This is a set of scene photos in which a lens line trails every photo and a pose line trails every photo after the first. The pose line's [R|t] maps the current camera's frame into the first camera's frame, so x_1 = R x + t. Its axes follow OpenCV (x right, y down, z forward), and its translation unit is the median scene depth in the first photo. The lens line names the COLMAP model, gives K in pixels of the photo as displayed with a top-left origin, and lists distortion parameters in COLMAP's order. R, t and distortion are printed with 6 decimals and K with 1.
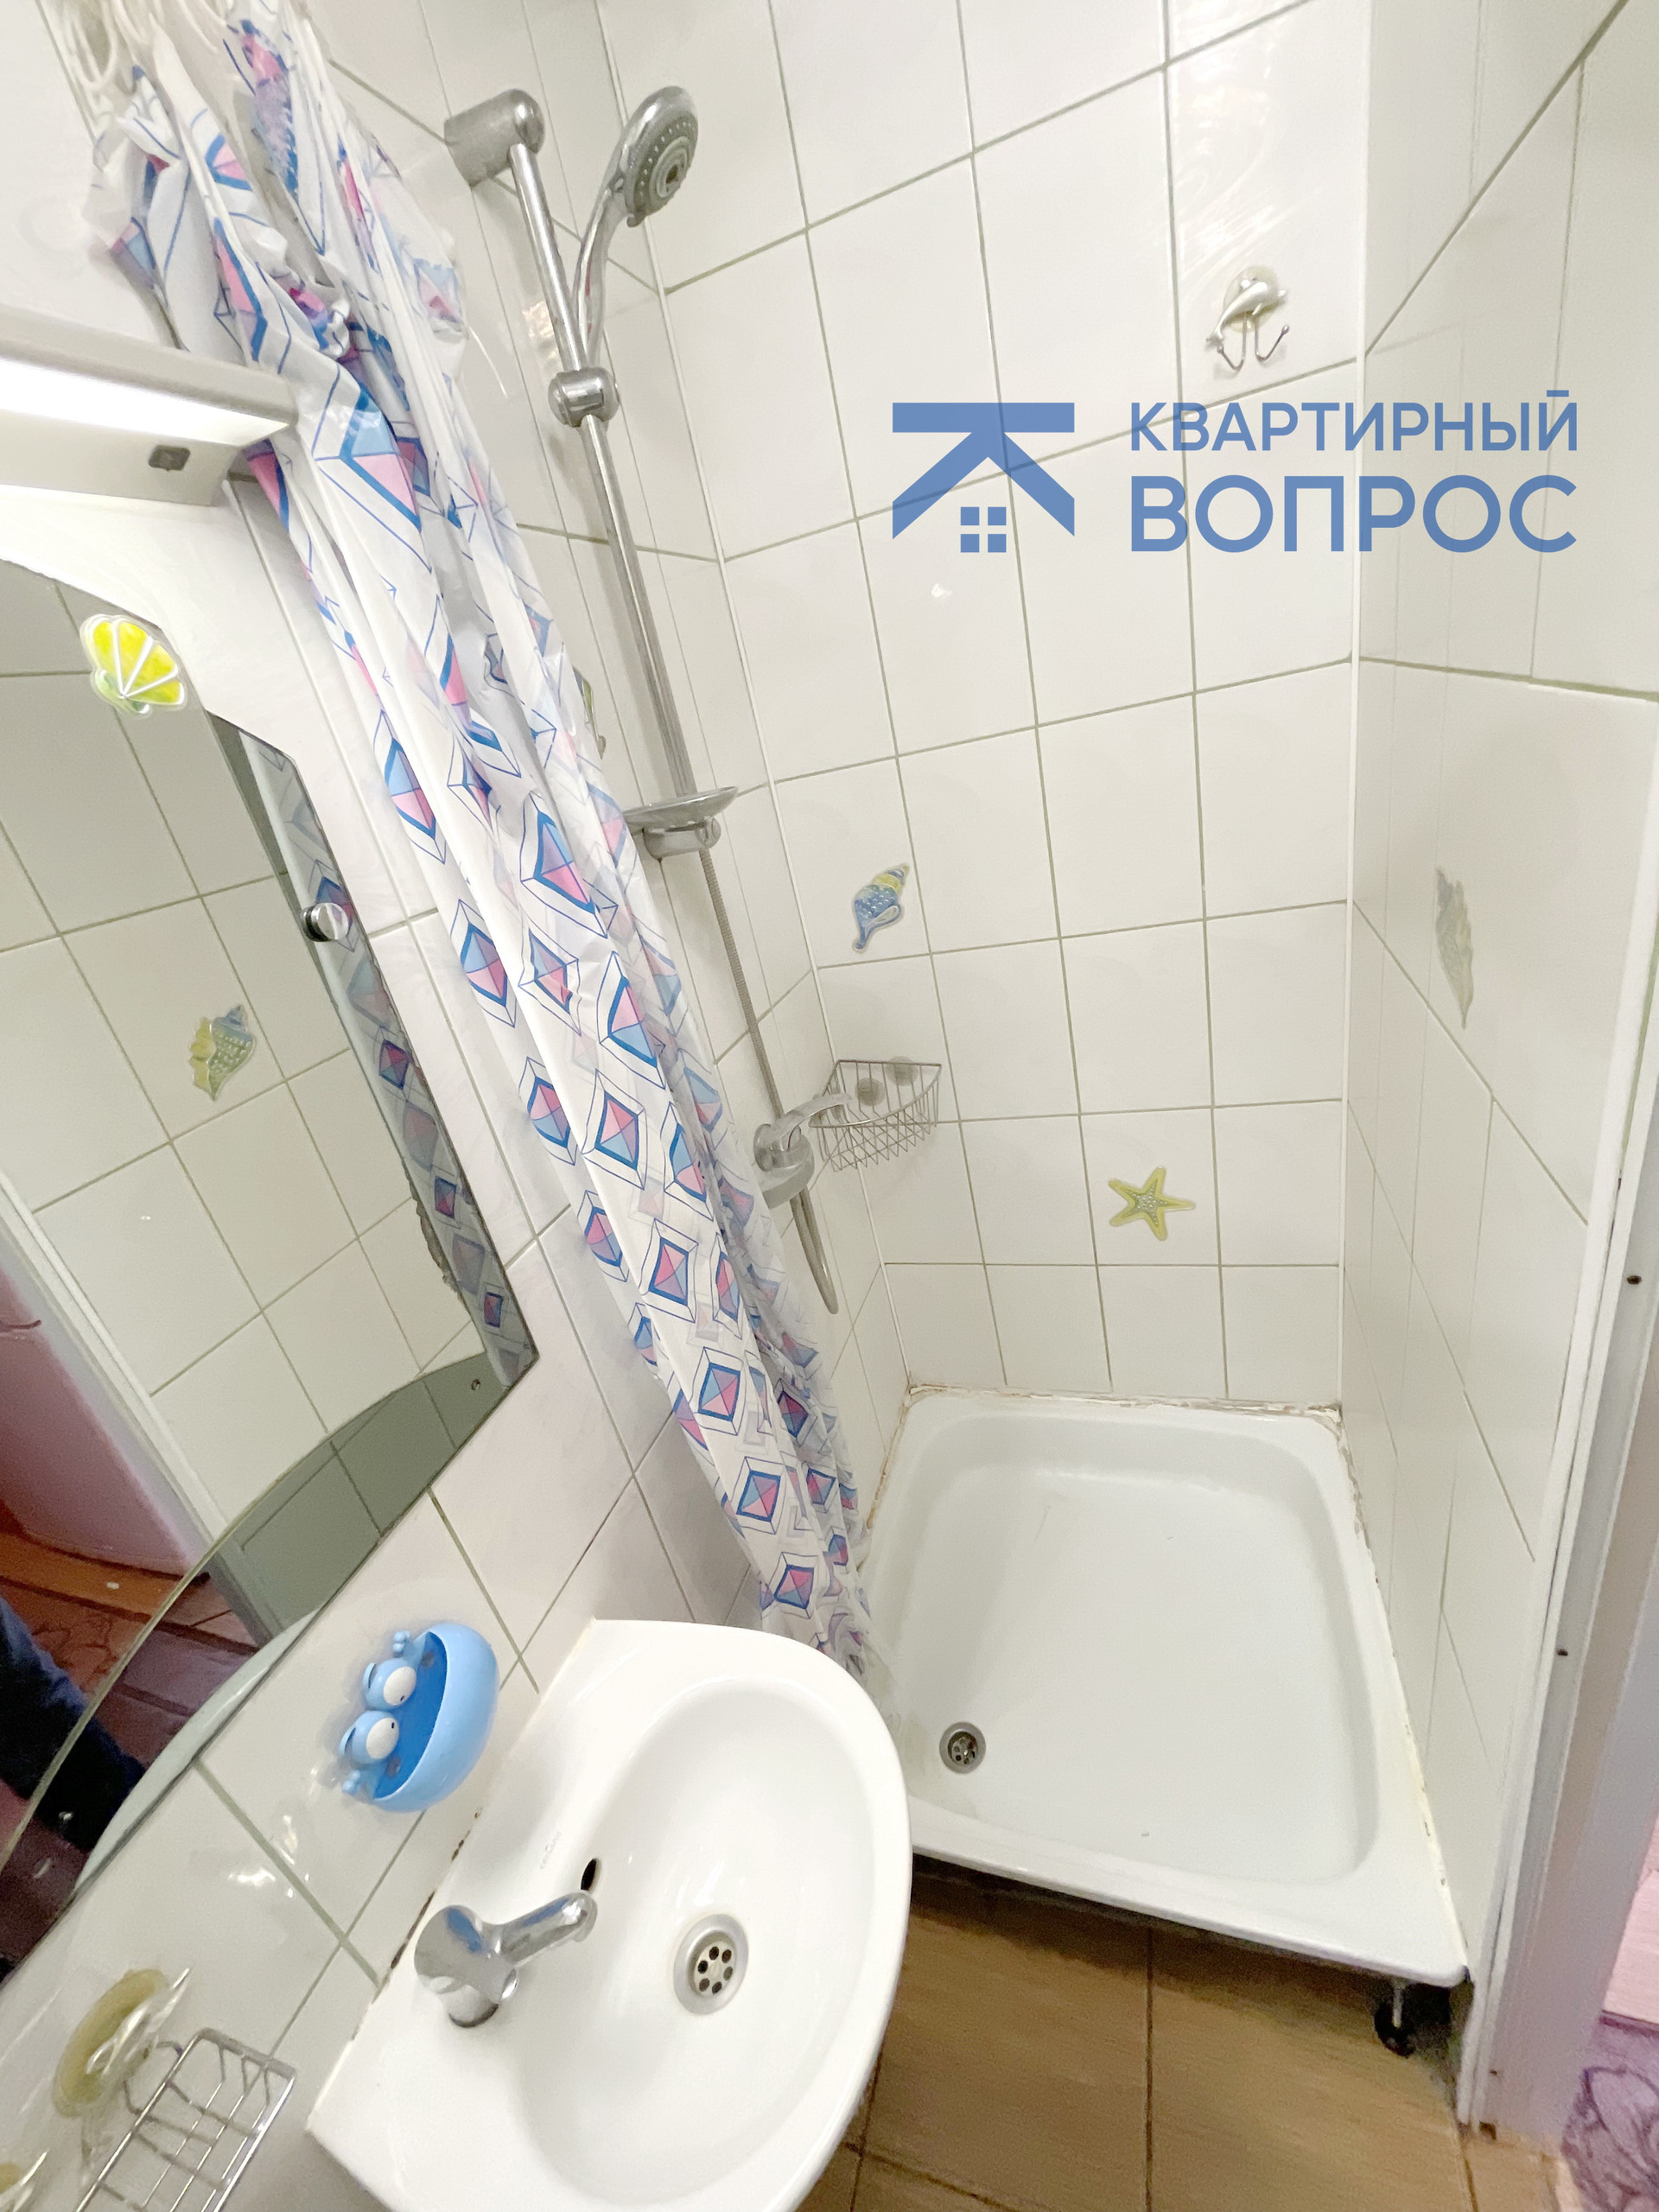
lens RADIAL K [[889.8, 0, 829.5], [0, 889.8, 1106.0], [0, 0, 1]] dist [-0.001048, -0.000032]
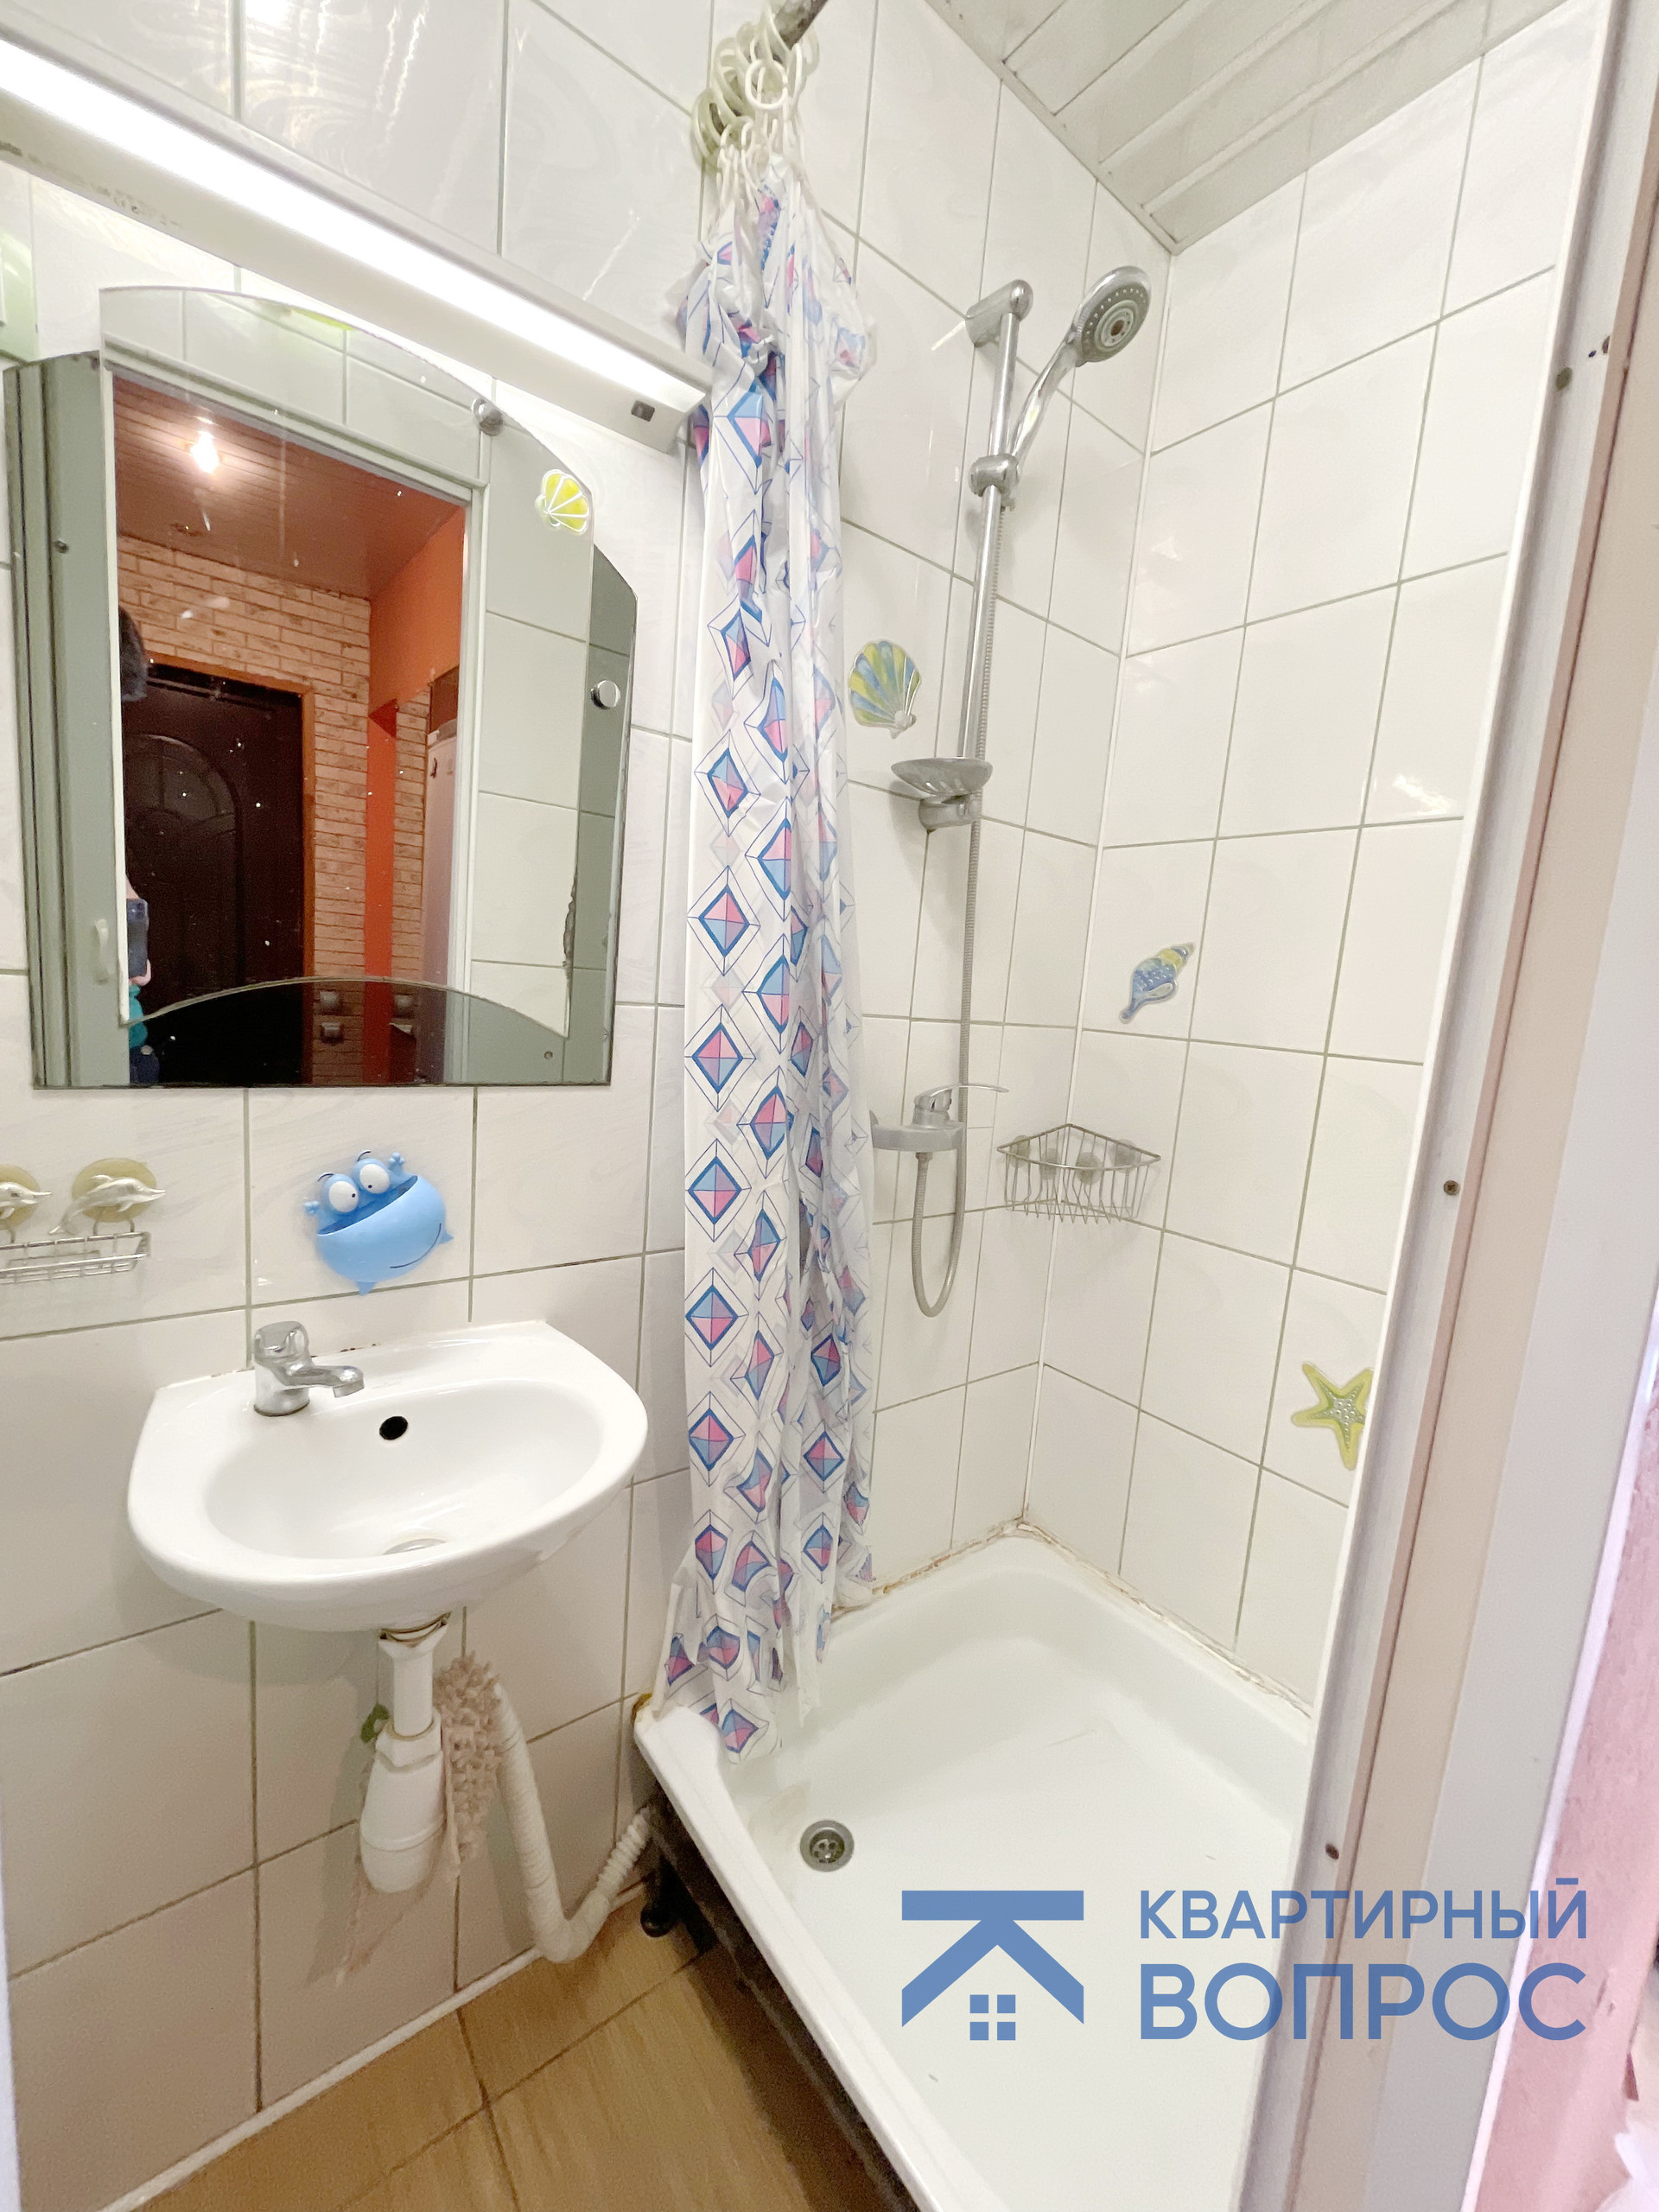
lens RADIAL K [[889.8, 0, 829.5], [0, 889.8, 1106.0], [0, 0, 1]] dist [-0.001048, -0.000032]
pose [[0.788859, 0.345145, -0.508504, 0.569046], [-0.456591, 0.882973, -0.109011, 0.308557], [0.411370, 0.318173, 0.854131, 0.075427]]
